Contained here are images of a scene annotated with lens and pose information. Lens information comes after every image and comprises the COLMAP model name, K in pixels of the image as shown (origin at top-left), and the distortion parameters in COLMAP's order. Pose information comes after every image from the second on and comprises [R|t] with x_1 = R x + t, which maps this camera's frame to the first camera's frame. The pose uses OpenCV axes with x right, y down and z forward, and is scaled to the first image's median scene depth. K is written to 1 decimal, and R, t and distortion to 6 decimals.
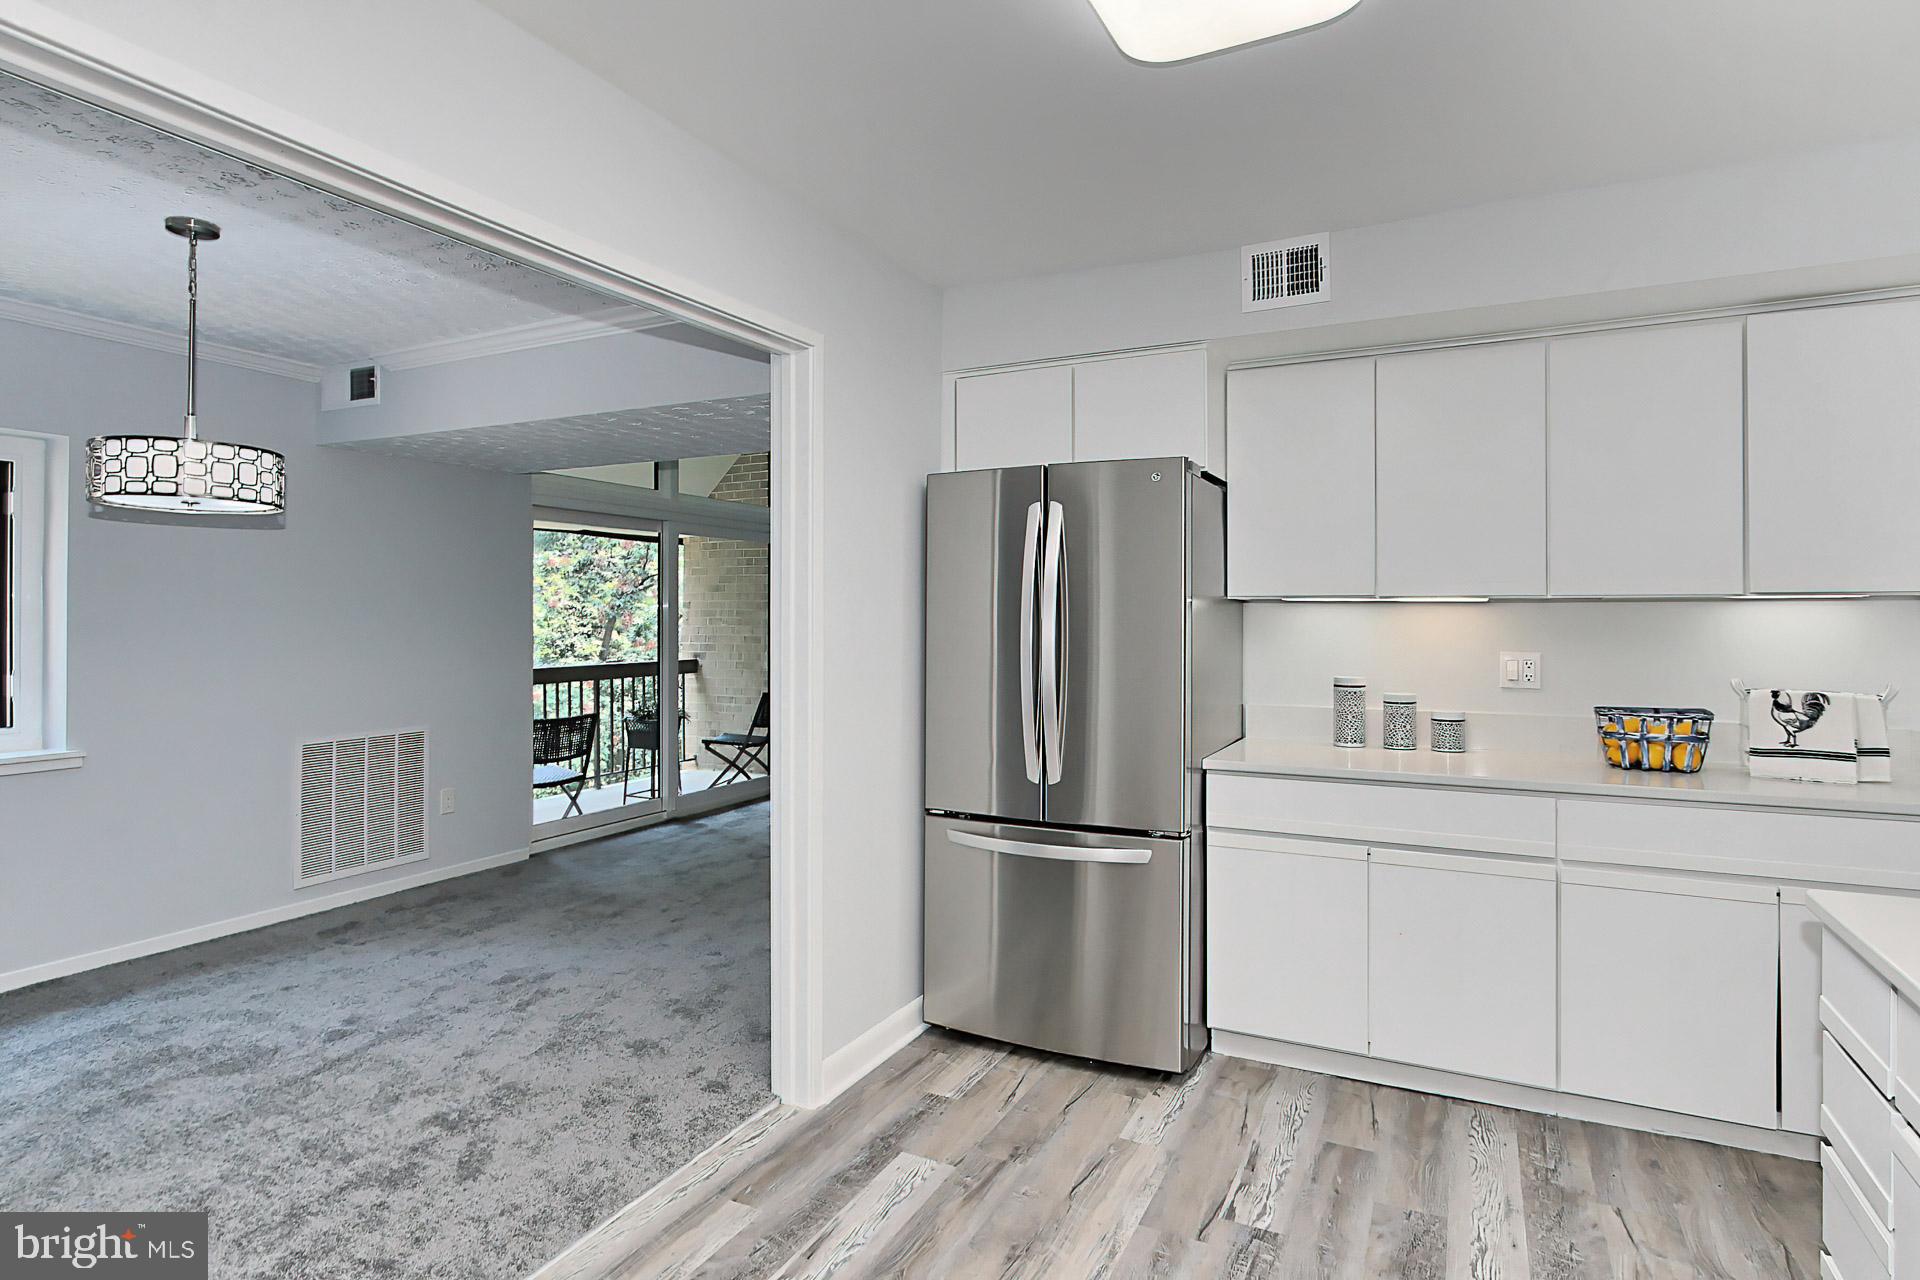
lens RADIAL K [[1002.5, 0, 942.3], [0, 1002.5, 612.0], [0, 0, 1]] dist [-0.013205, 0.004894]
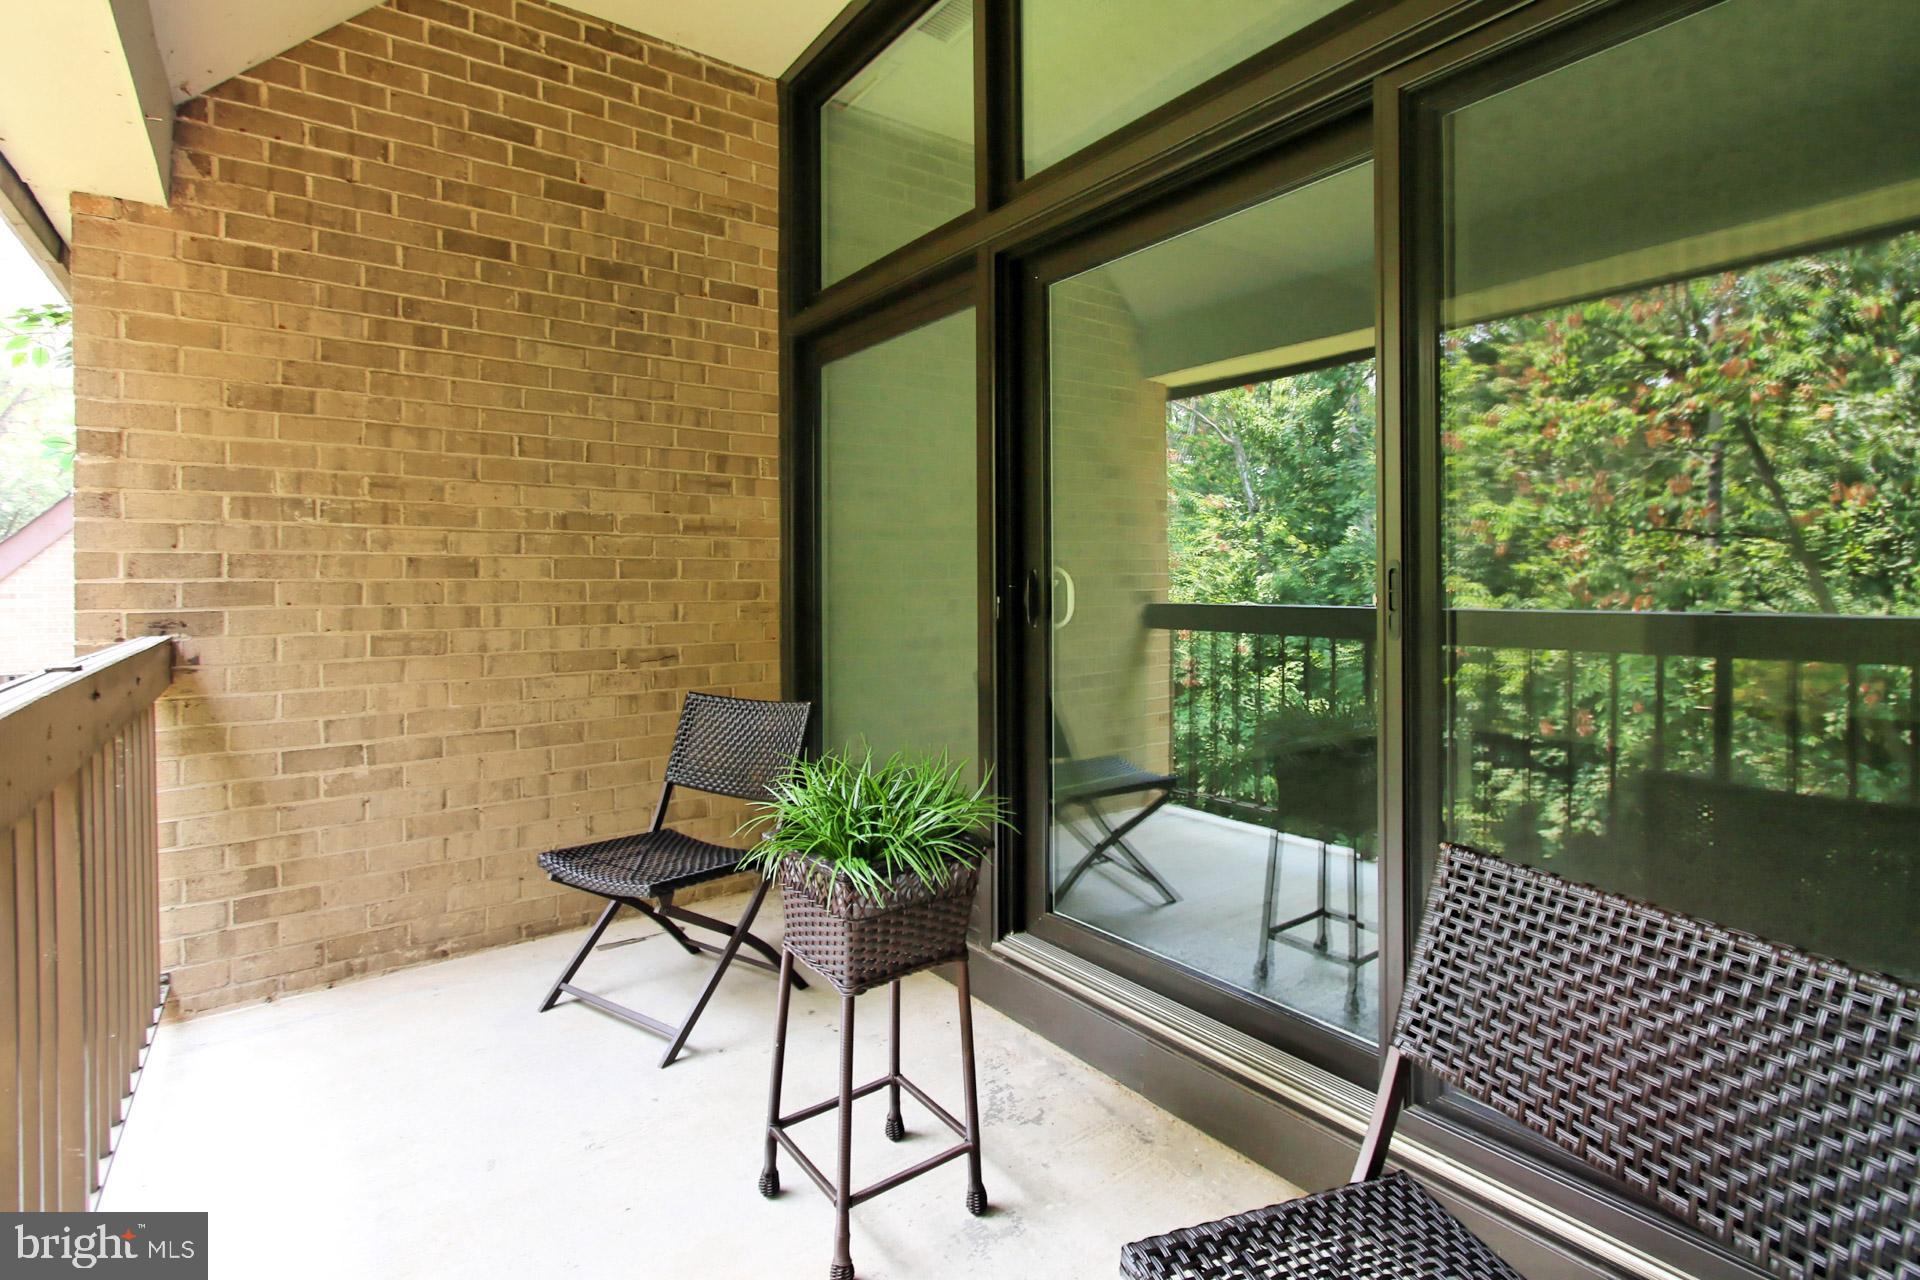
lens RADIAL K [[914.6, 0, 951.2], [0, 914.6, 576.8], [0, 0, 1]] dist [-0.001560, 0.003687]
pose [[0.453937, 0.001328, 0.891033, -1.107849], [0.004721, 0.999981, -0.003895, 0.094582], [-0.891021, 0.005975, 0.453923, 2.025130]]
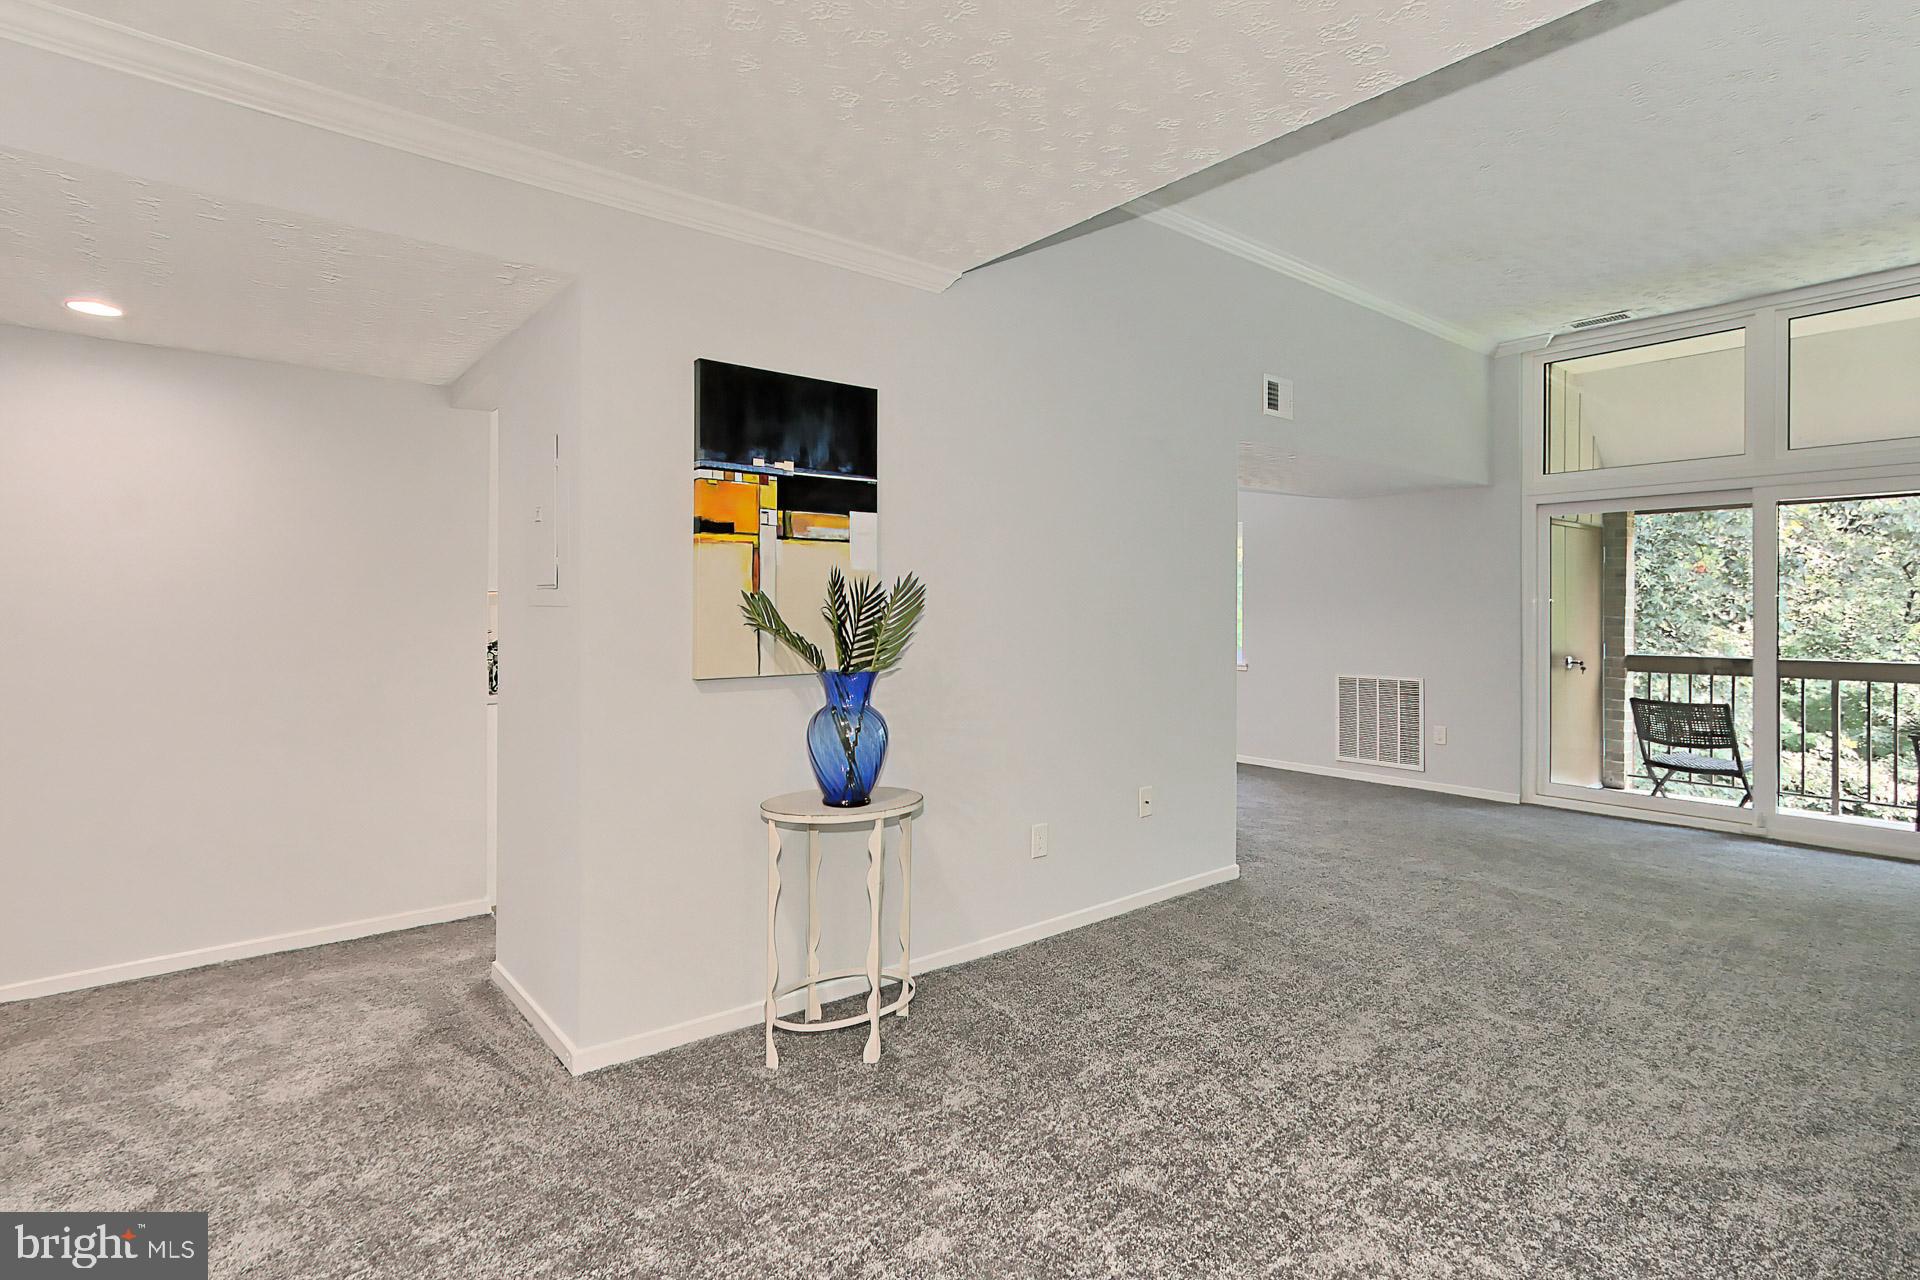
lens RADIAL K [[914.6, 0, 980.5], [0, 914.6, 620.5], [0, 0, 1]] dist [-0.001560, 0.003687]
pose [[-0.393132, 0.009967, -0.919428, 1.387390], [0.007724, 0.999942, 0.007537, 0.023657], [0.919449, -0.004139, -0.393186, 1.386771]]
